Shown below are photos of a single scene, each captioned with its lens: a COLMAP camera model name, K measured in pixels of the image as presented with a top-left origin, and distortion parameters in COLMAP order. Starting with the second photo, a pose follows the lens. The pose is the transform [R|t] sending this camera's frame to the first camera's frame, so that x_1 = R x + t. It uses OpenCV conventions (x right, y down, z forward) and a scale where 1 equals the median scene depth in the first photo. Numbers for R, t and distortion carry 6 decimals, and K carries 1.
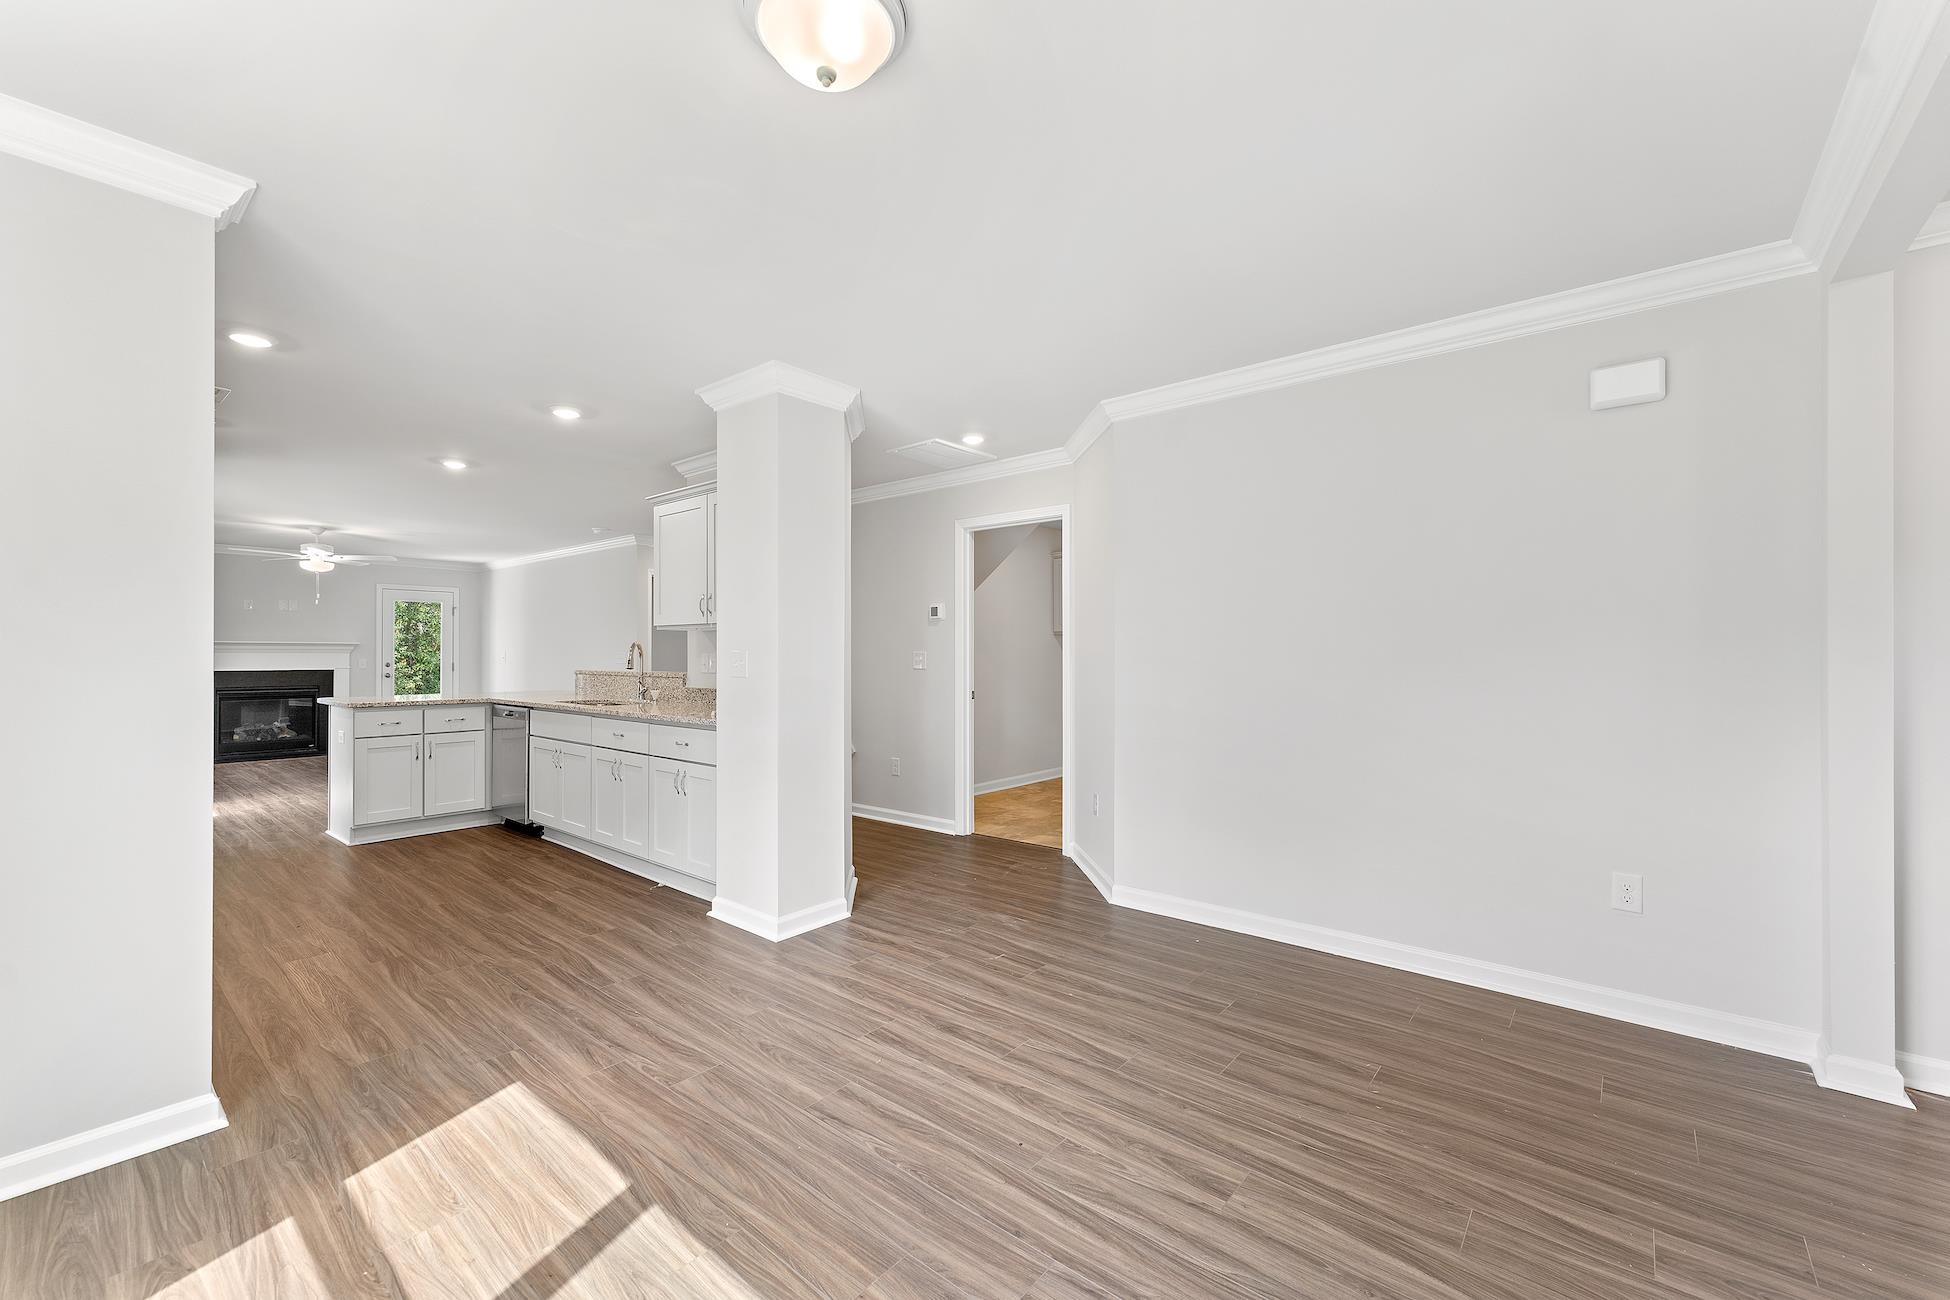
lens RADIAL K [[765.9, 0, 975.0], [0, 765.9, 650.0], [0, 0, 1]] dist [0.008361, -0.000053]
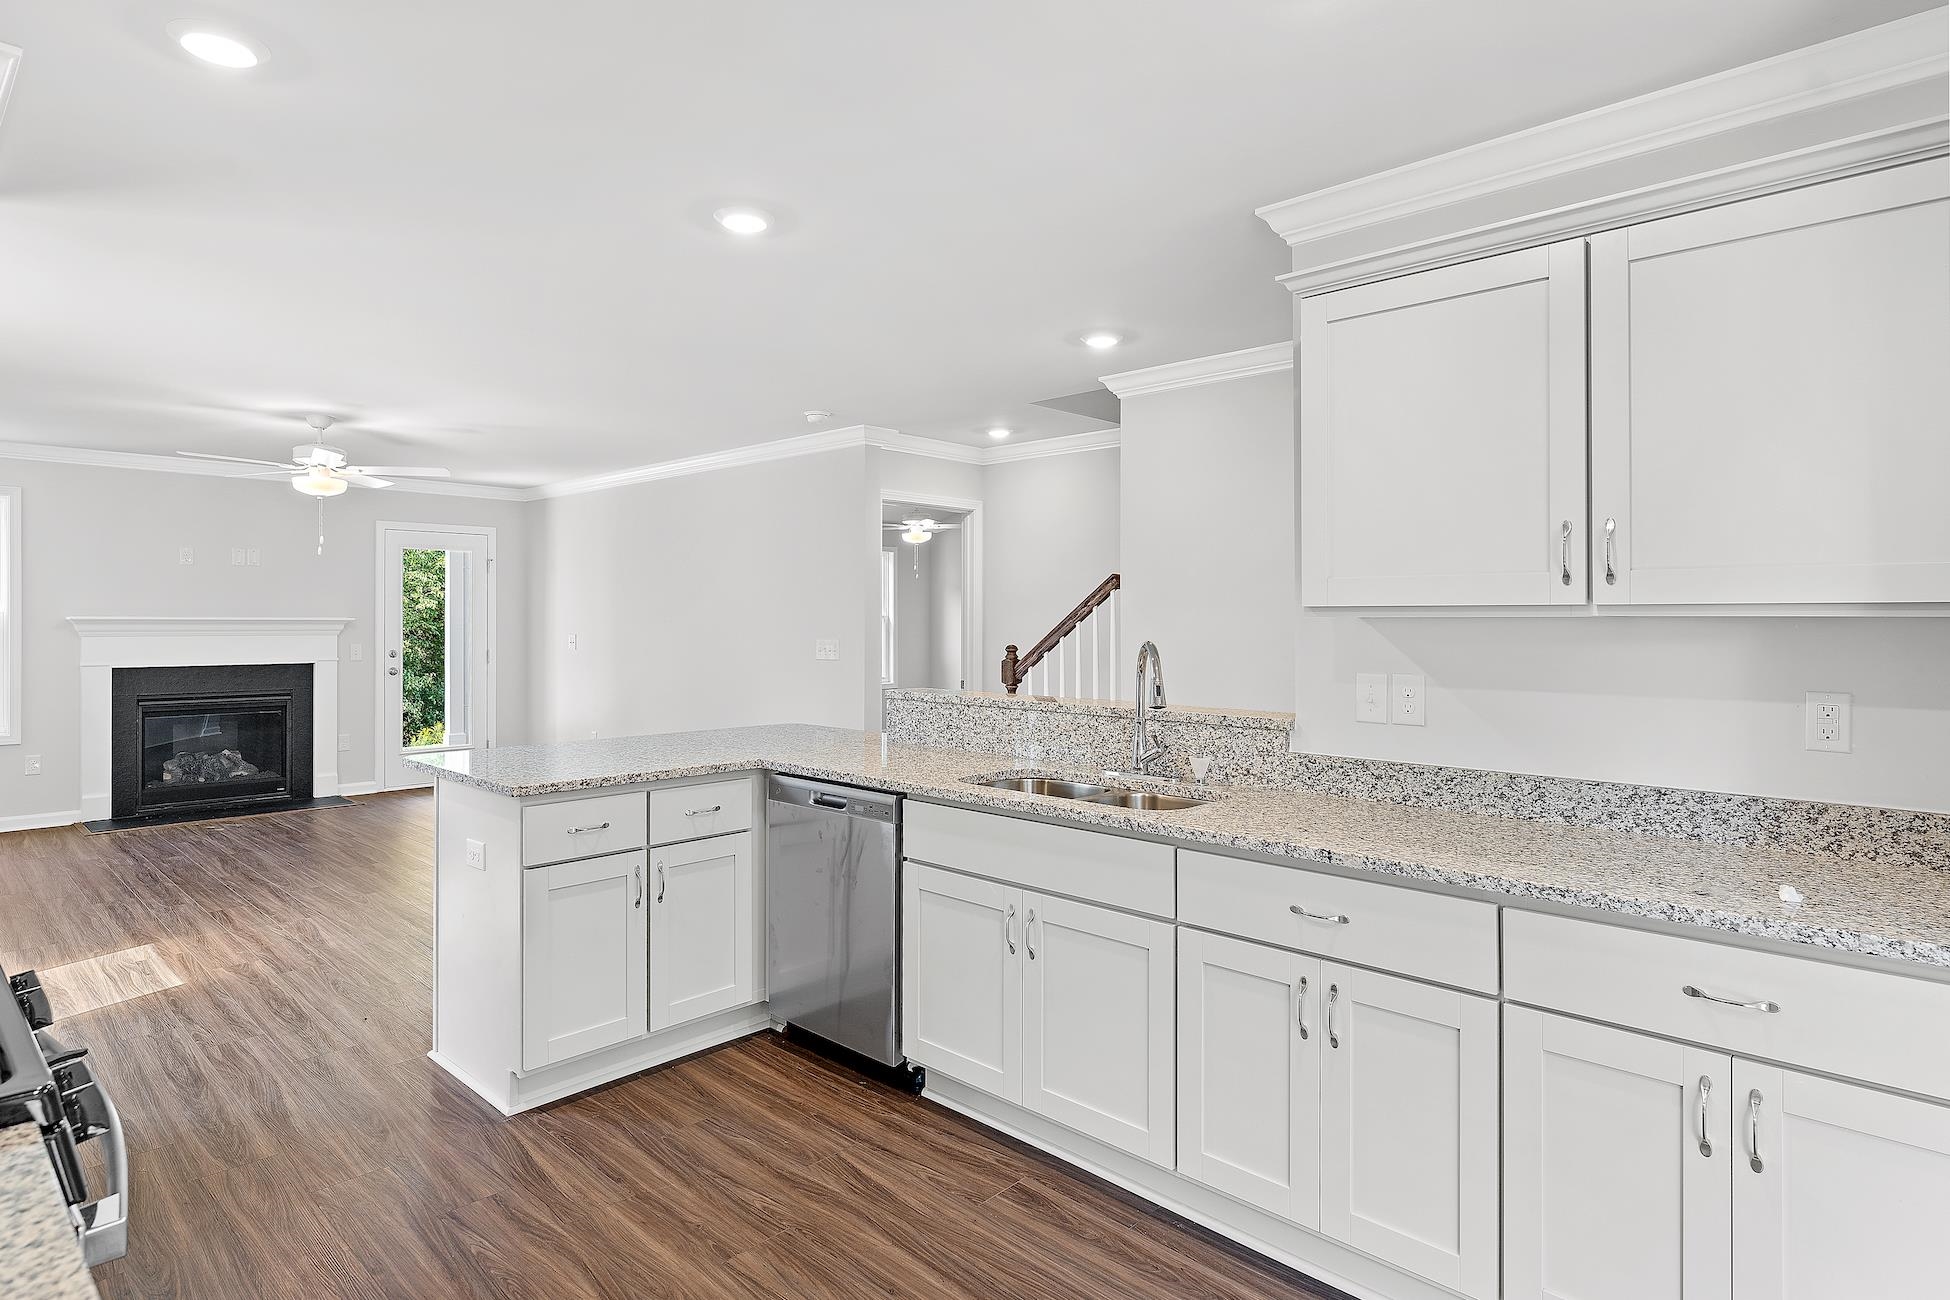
lens RADIAL K [[1037.0, 0, 978.1], [0, 1037.0, 613.6], [0, 0, 1]] dist [0.003061, 0.000128]
pose [[0.997792, 0.000477, -0.066420, -0.562133], [-0.000580, 0.999999, -0.001526, -0.027067], [0.066419, 0.001561, 0.997791, 0.482665]]
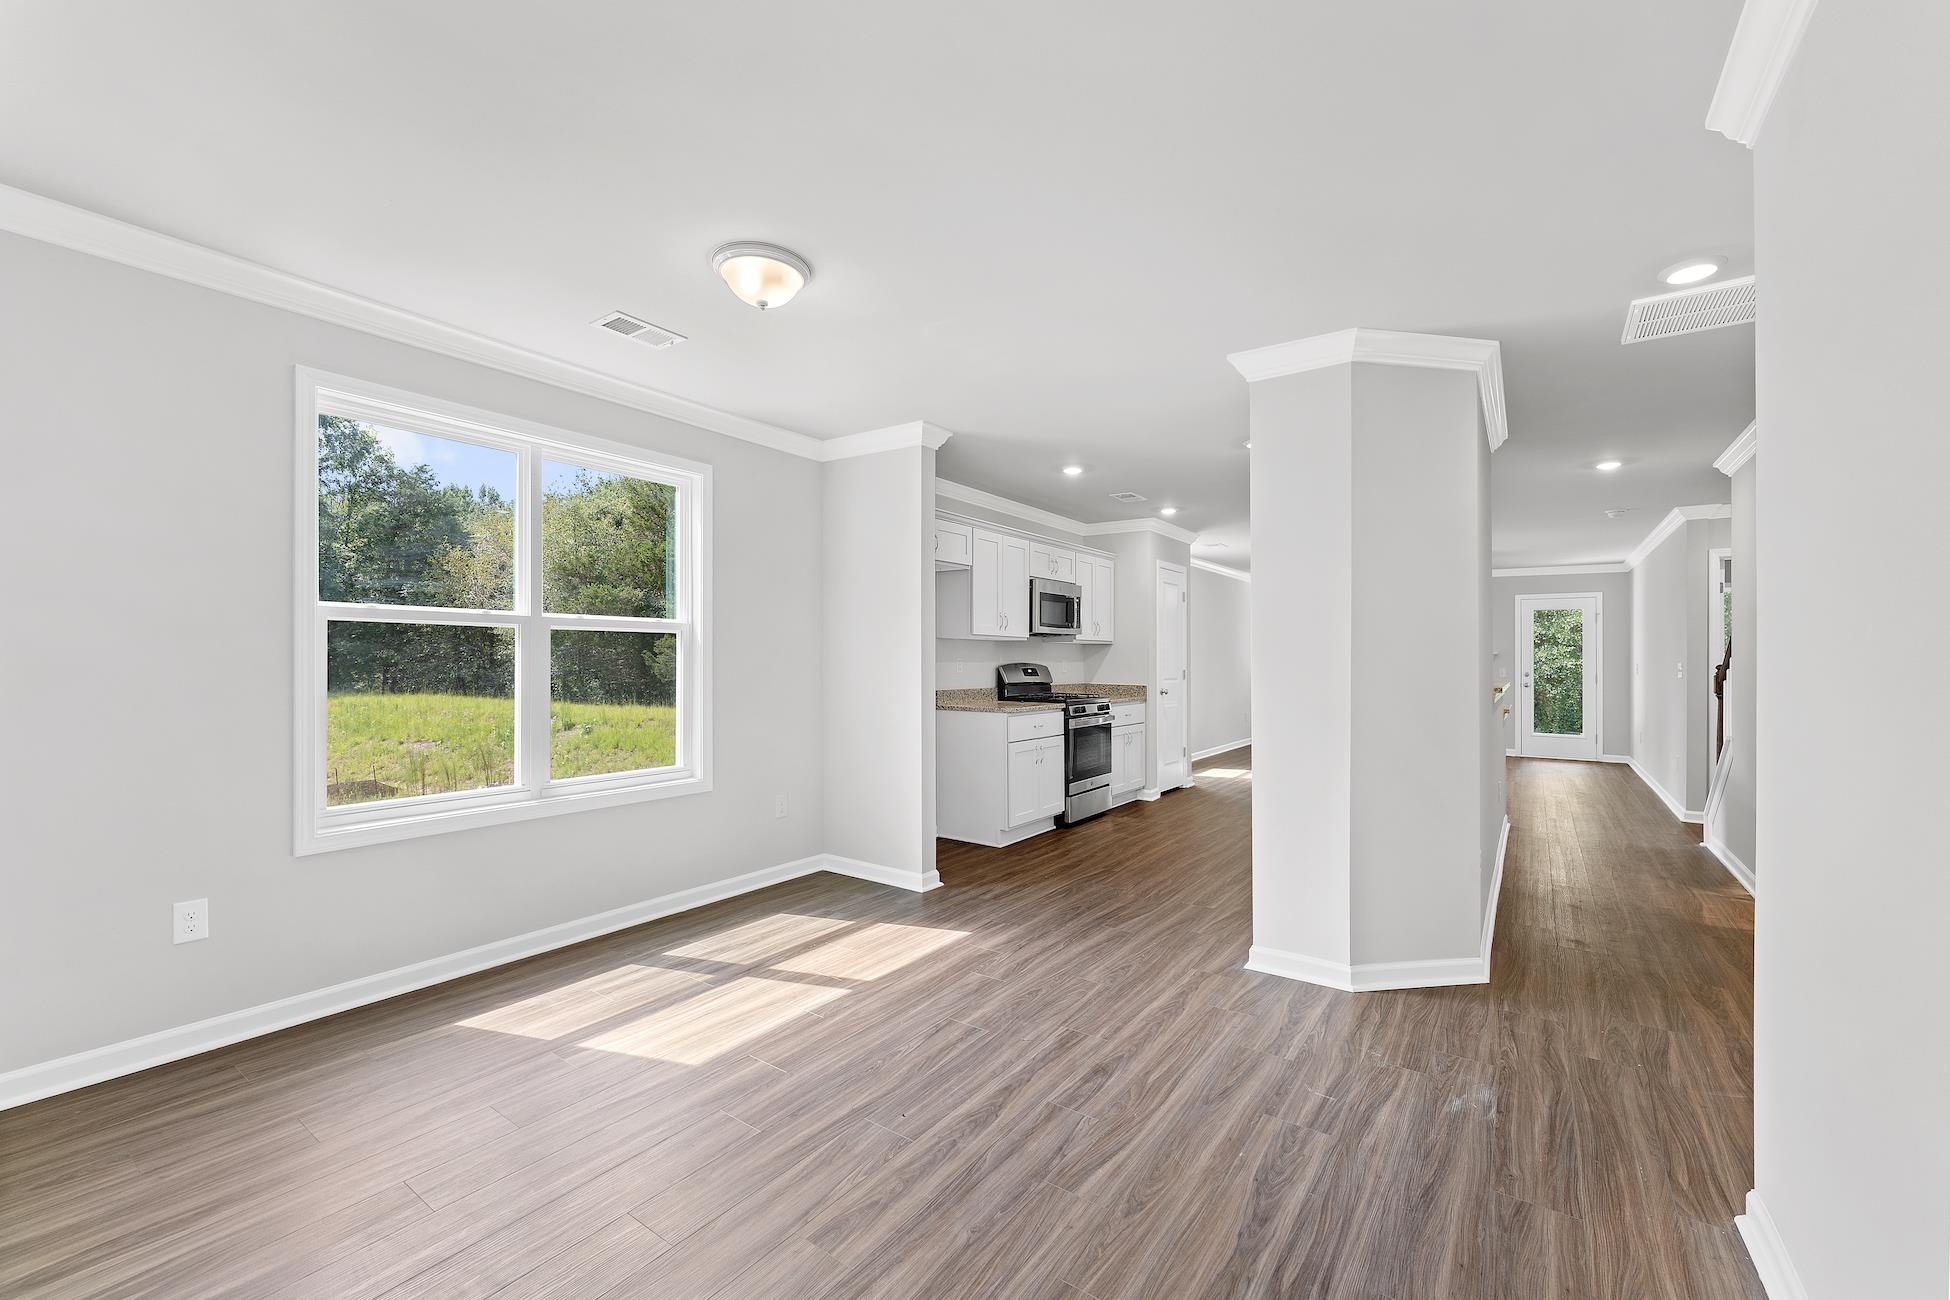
lens RADIAL K [[803.0, 0, 975.0], [0, 803.0, 650.0], [0, 0, 1]] dist [0.000002, -0.000015]
pose [[0.078356, -0.012152, -0.996851, 0.526179], [-0.004068, 0.999913, -0.012509, 0.003701], [0.996917, 0.005035, 0.078300, 0.445495]]
